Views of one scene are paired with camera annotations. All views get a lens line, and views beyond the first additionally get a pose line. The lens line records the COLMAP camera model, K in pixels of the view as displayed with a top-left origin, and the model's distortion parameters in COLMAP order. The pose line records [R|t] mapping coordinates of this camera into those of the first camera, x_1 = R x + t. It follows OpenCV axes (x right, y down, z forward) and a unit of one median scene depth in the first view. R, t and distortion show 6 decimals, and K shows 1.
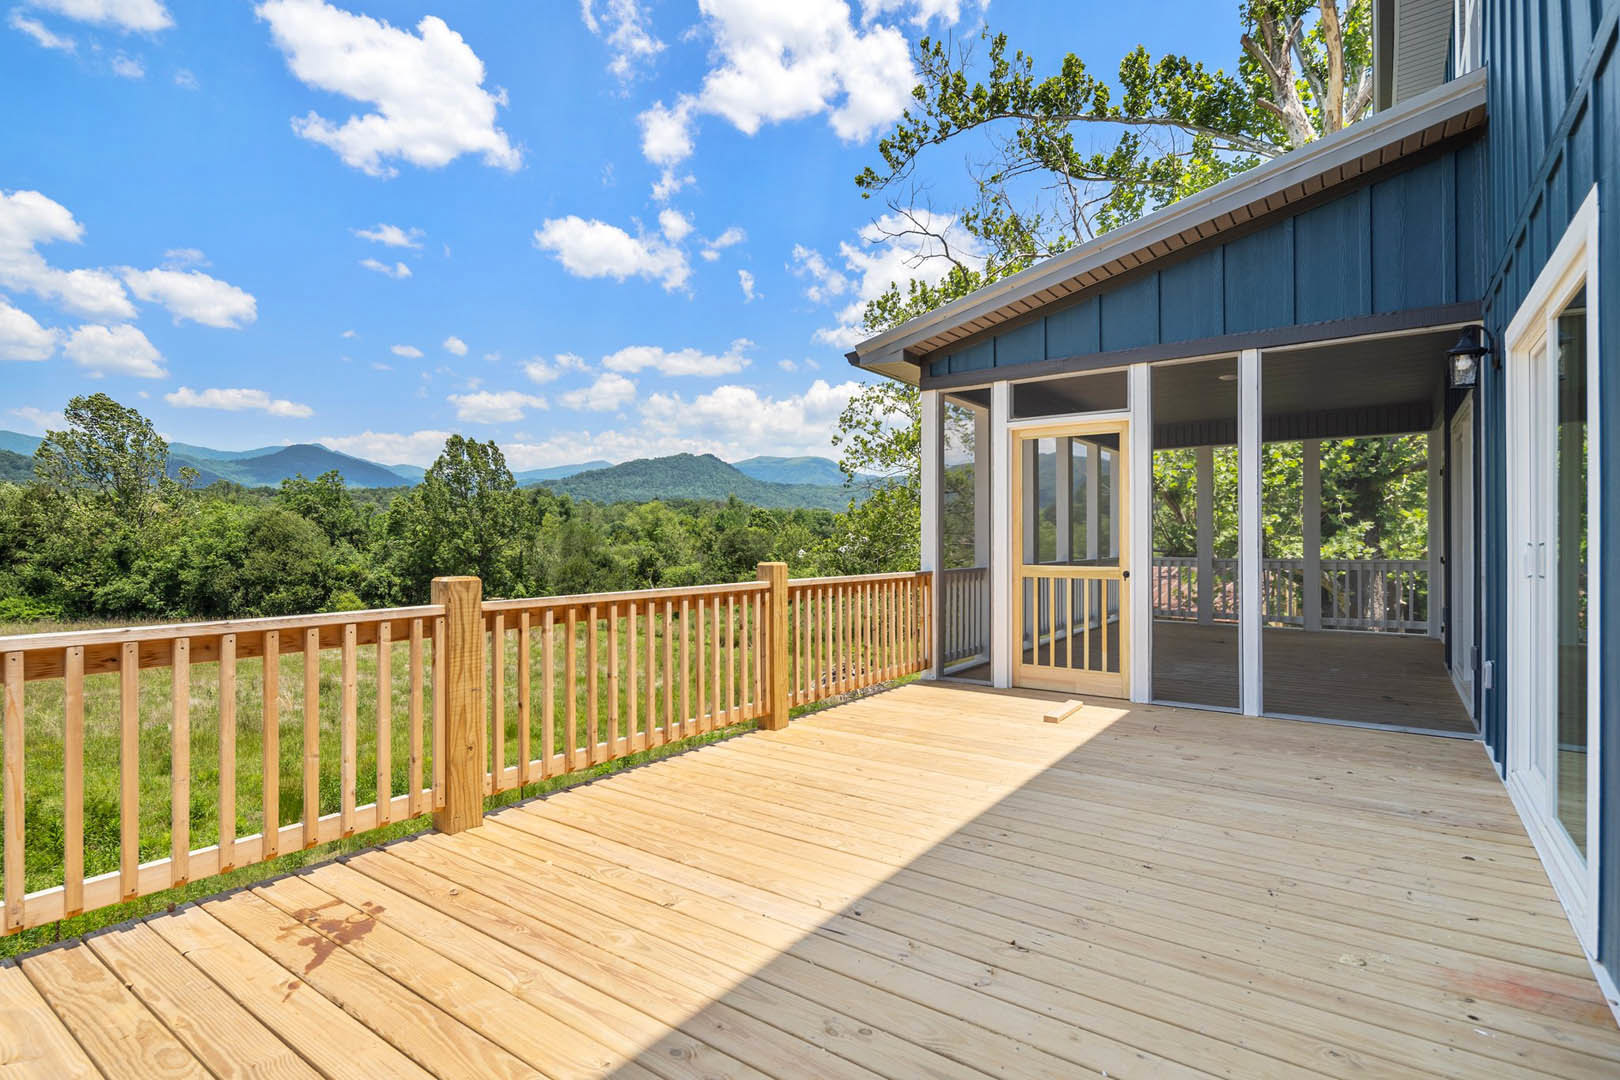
lens RADIAL K [[787.7, 0, 800.8], [0, 787.7, 540.8], [0, 0, 1]] dist [0.002717, -0.002884]
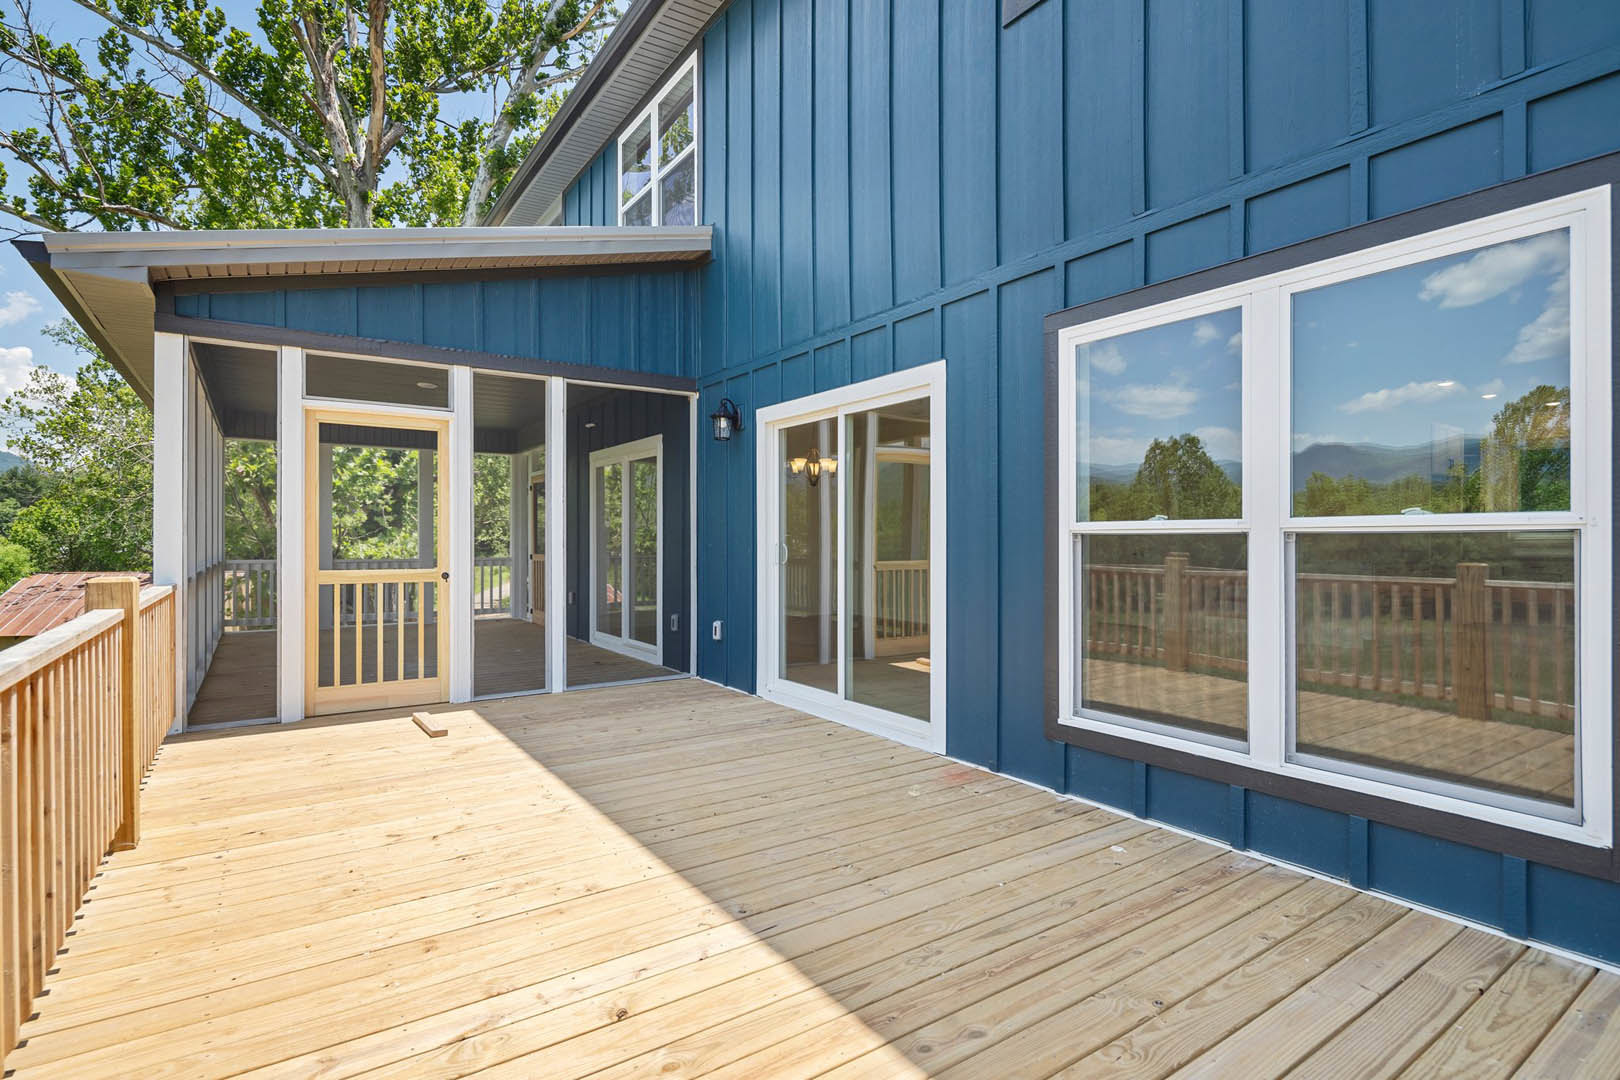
lens RADIAL K [[787.7, 0, 786.7], [0, 787.7, 540.2], [0, 0, 1]] dist [0.002717, -0.002884]
pose [[0.349134, 0.001296, 0.937072, -0.375501], [-0.000406, 0.999999, -0.001232, -0.001166], [-0.937073, 0.000050, 0.349134, 0.260741]]
